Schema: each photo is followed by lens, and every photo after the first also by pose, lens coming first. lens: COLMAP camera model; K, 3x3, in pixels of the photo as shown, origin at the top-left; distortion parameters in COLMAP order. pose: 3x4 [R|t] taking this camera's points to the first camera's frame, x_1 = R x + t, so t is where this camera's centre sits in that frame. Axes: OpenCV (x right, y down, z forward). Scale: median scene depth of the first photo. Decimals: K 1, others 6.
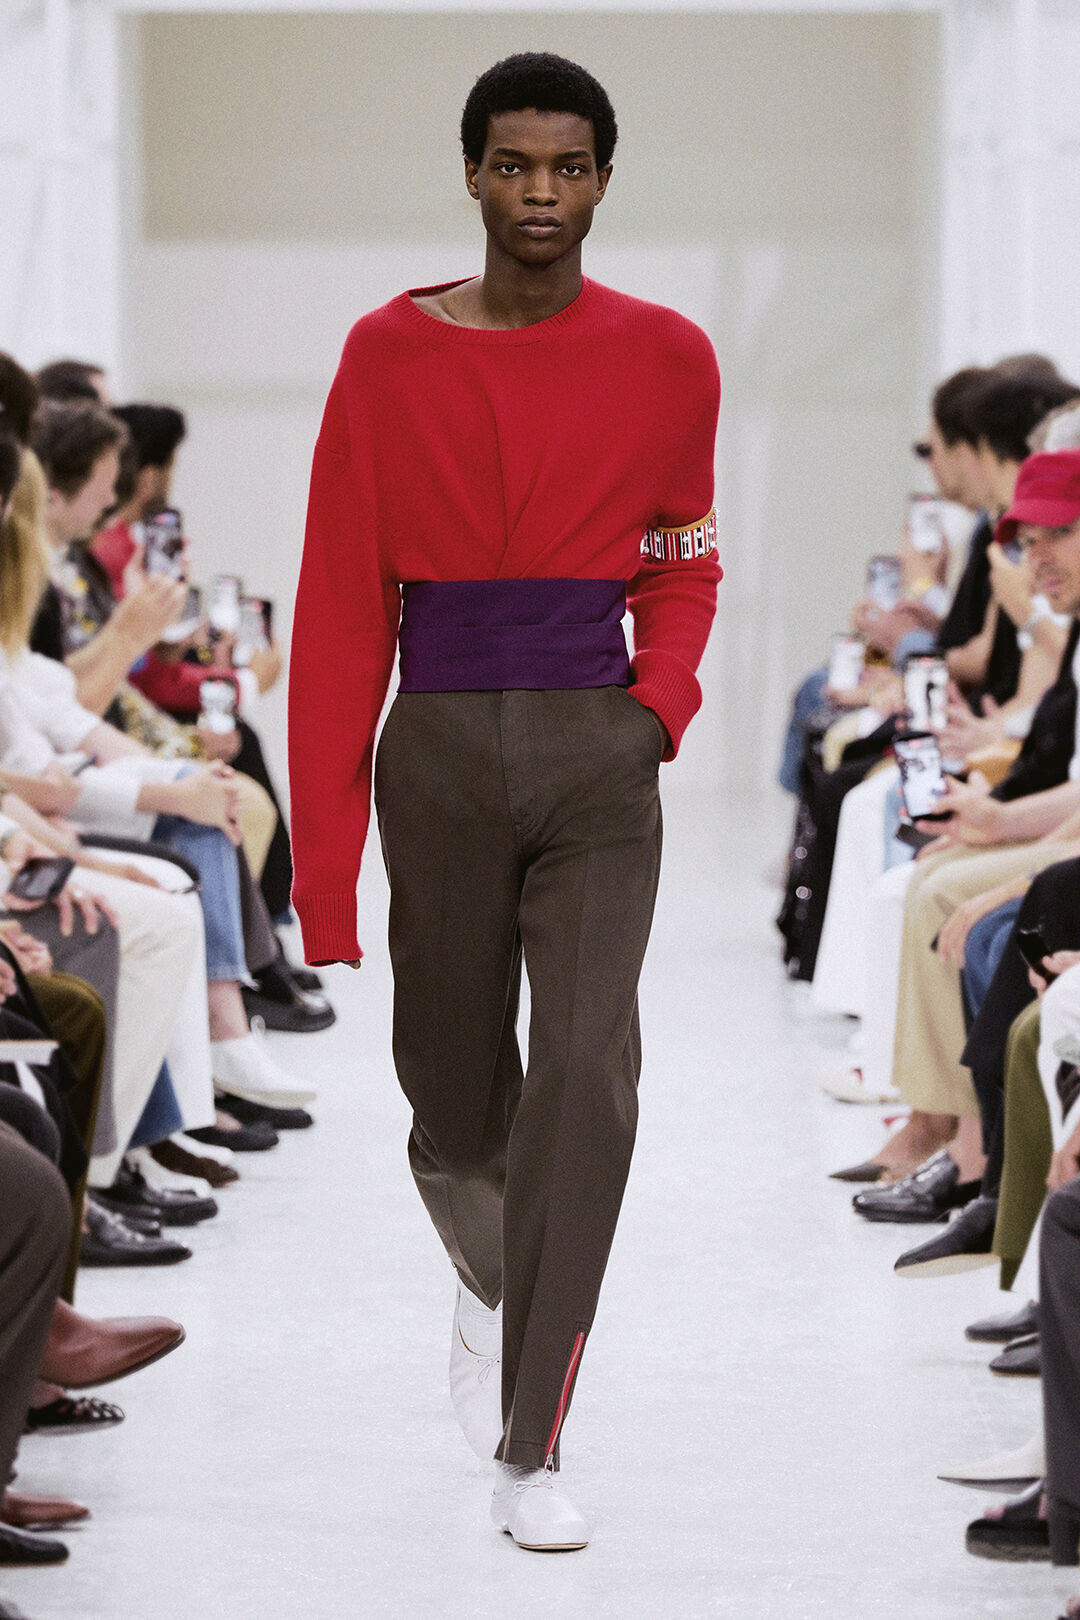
lens RADIAL K [[6596.8, 0, 548.1], [0, 6596.8, 796.9], [0, 0, 1]] dist [0.153895, 0.000000]
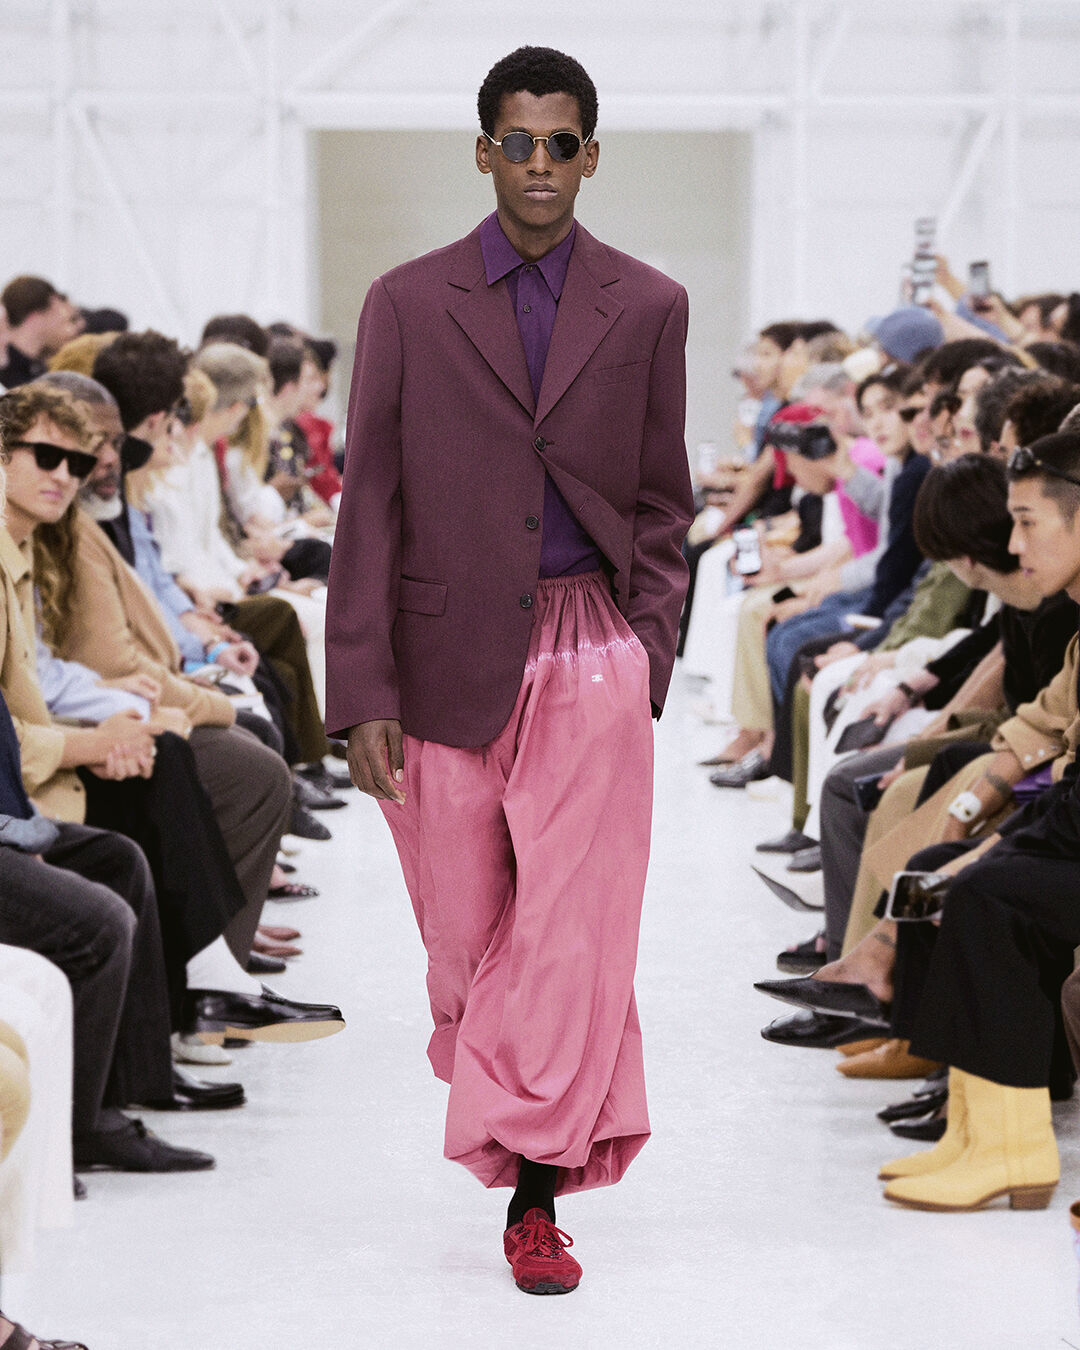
lens RADIAL K [[4455.3, 0, 528.0], [0, 4455.3, 670.0], [0, 0, 1]] dist [0.226927, 0.000000]
pose [[0.999261, 0.002514, -0.038361, 0.043400], [-0.000965, 0.999185, 0.040345, -0.018314], [0.038431, -0.040279, 0.998449, -0.235055]]
